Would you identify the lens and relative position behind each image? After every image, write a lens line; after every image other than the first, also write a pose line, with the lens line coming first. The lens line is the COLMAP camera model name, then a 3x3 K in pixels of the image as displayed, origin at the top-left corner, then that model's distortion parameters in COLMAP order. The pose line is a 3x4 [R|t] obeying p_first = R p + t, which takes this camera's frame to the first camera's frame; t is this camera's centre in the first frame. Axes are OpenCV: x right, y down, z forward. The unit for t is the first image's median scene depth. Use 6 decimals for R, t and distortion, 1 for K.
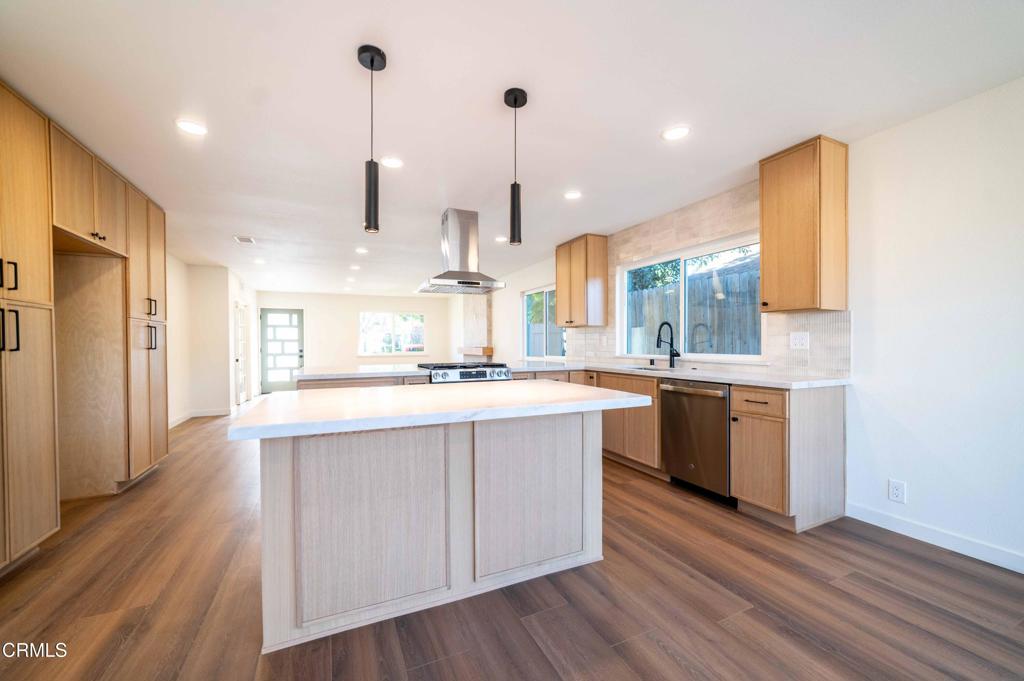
lens RADIAL K [[400.3, 0, 510.7], [0, 400.3, 346.2], [0, 0, 1]] dist [0.000861, 0.000354]
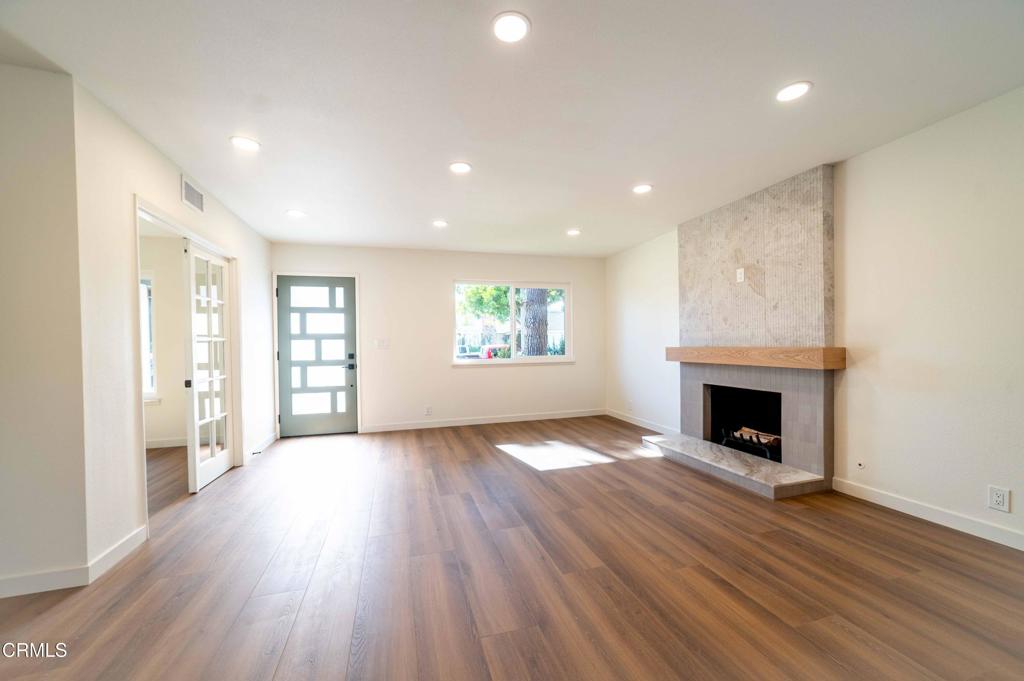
lens RADIAL K [[400.3, 0, 516.2], [0, 400.3, 346.8], [0, 0, 1]] dist [0.000861, 0.000354]
pose [[0.990368, -0.006618, -0.138301, -0.377037], [0.006857, 0.999976, 0.001255, 0.000127], [0.138289, -0.002191, 0.990389, 0.814573]]
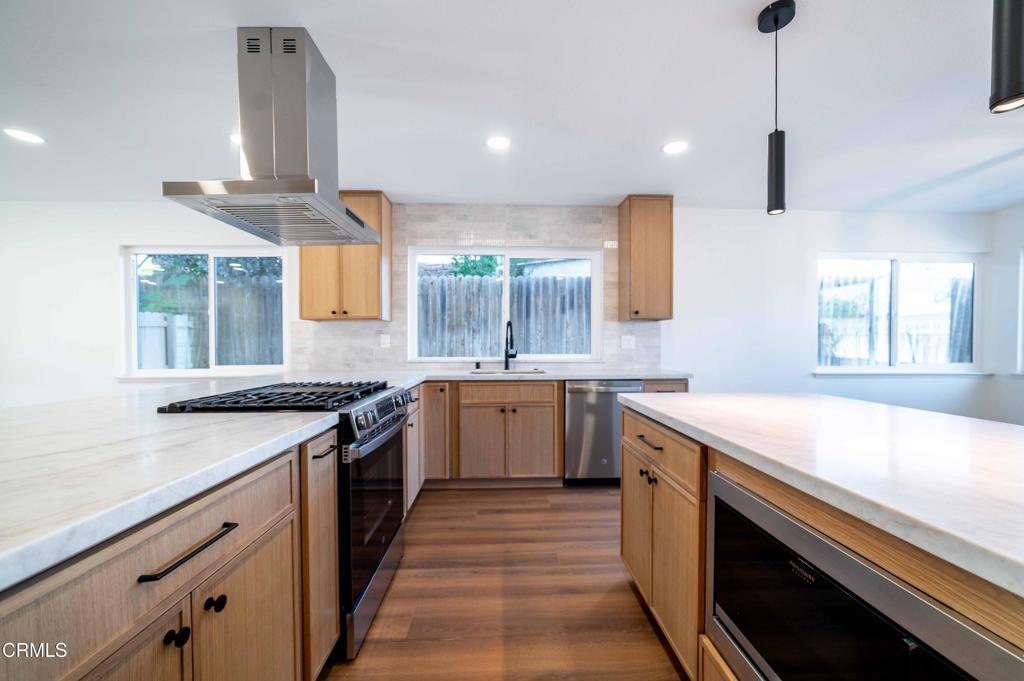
lens RADIAL K [[400.3, 0, 503.2], [0, 400.3, 346.0], [0, 0, 1]] dist [0.000861, 0.000354]
pose [[0.388545, -0.005976, 0.921410, -0.283331], [0.007194, 0.999968, 0.003452, -0.003732], [-0.921401, 0.005287, 0.388576, 0.385369]]
